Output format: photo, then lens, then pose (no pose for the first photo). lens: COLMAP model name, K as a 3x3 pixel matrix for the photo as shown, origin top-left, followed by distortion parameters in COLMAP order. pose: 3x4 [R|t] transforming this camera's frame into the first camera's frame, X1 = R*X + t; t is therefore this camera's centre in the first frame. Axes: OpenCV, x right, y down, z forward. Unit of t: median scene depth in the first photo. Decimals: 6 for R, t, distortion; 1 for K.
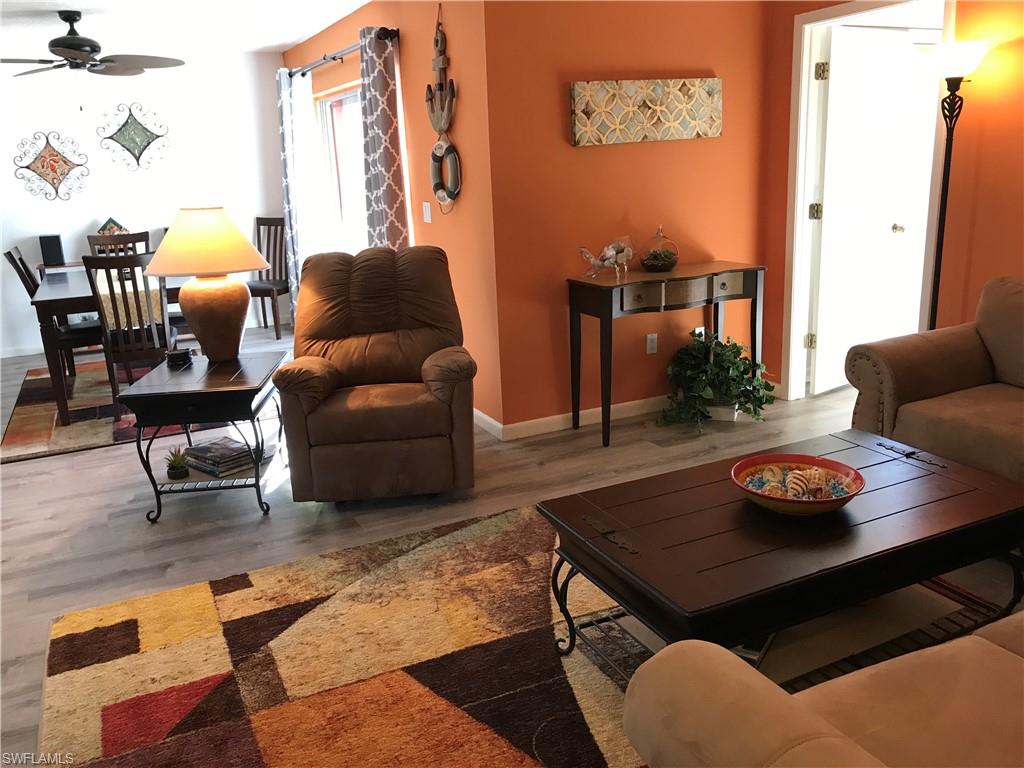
lens RADIAL K [[844.2, 0, 509.3], [0, 844.2, 378.9], [0, 0, 1]] dist [0.042165, -0.049079]
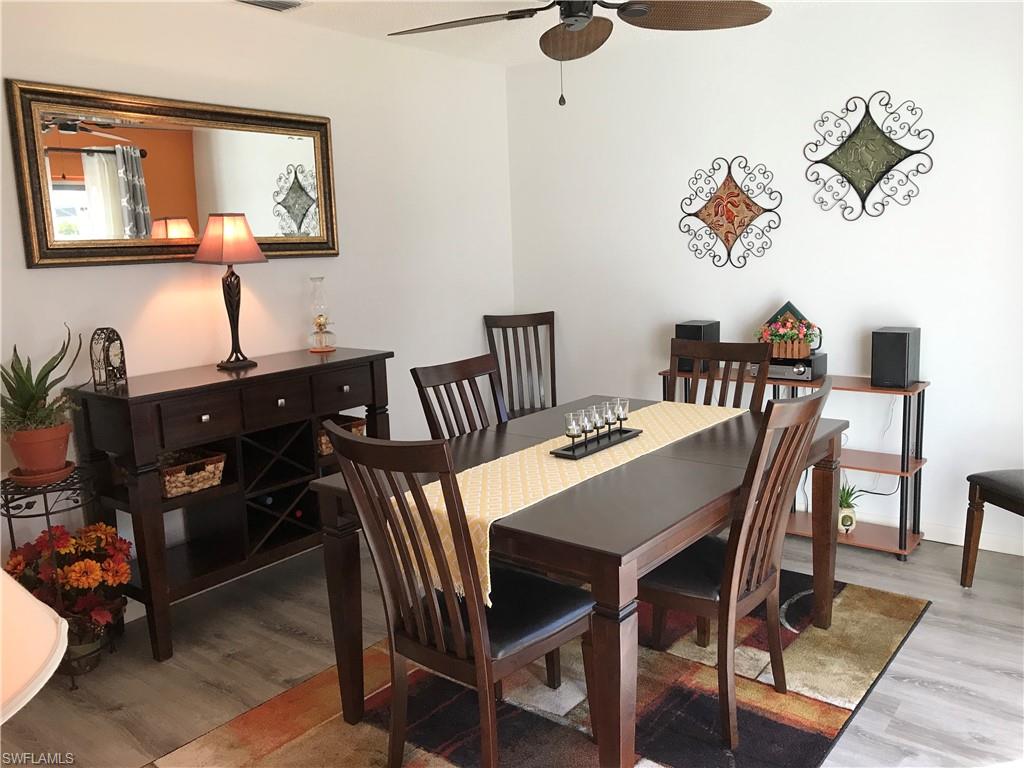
lens RADIAL K [[844.2, 0, 512.3], [0, 844.2, 373.9], [0, 0, 1]] dist [0.042165, -0.049079]
pose [[0.436197, 0.169692, -0.883706, -0.061452], [-0.209139, 0.974284, 0.083854, -0.202999], [0.875210, 0.148241, 0.460469, 0.784928]]
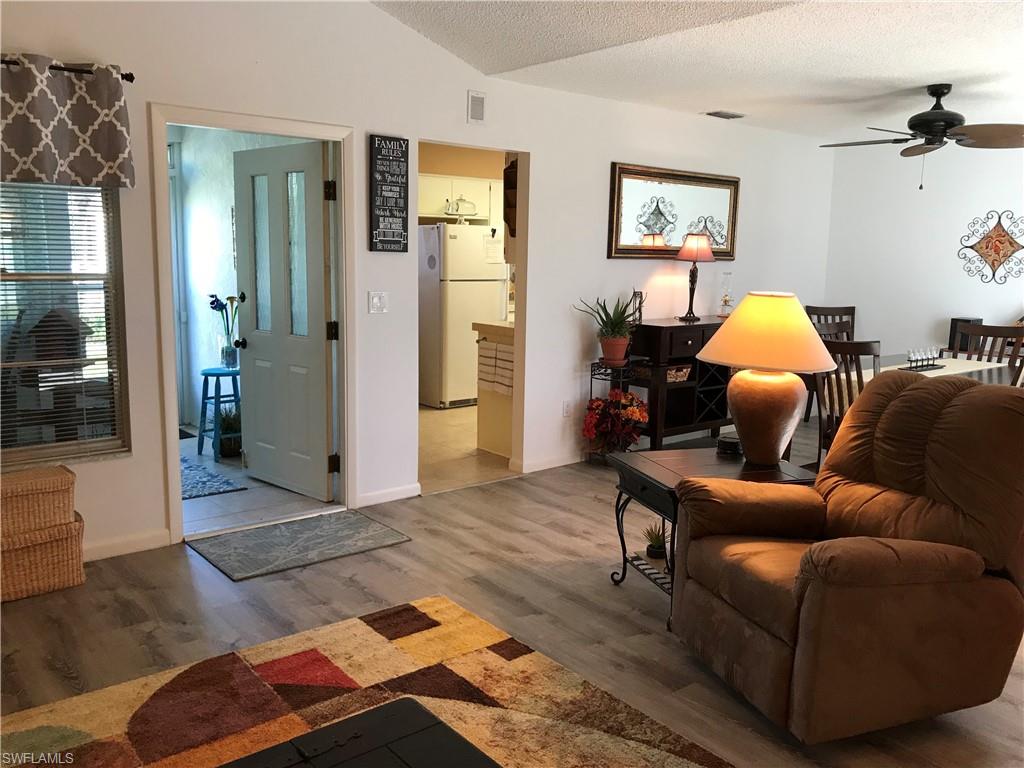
lens RADIAL K [[844.2, 0, 508.9], [0, 844.2, 382.8], [0, 0, 1]] dist [0.042165, -0.049079]
pose [[0.226325, 0.196566, -0.954012, 0.333934], [-0.273378, 0.952879, 0.131478, -0.112477], [0.934902, 0.231049, 0.269397, 0.377856]]
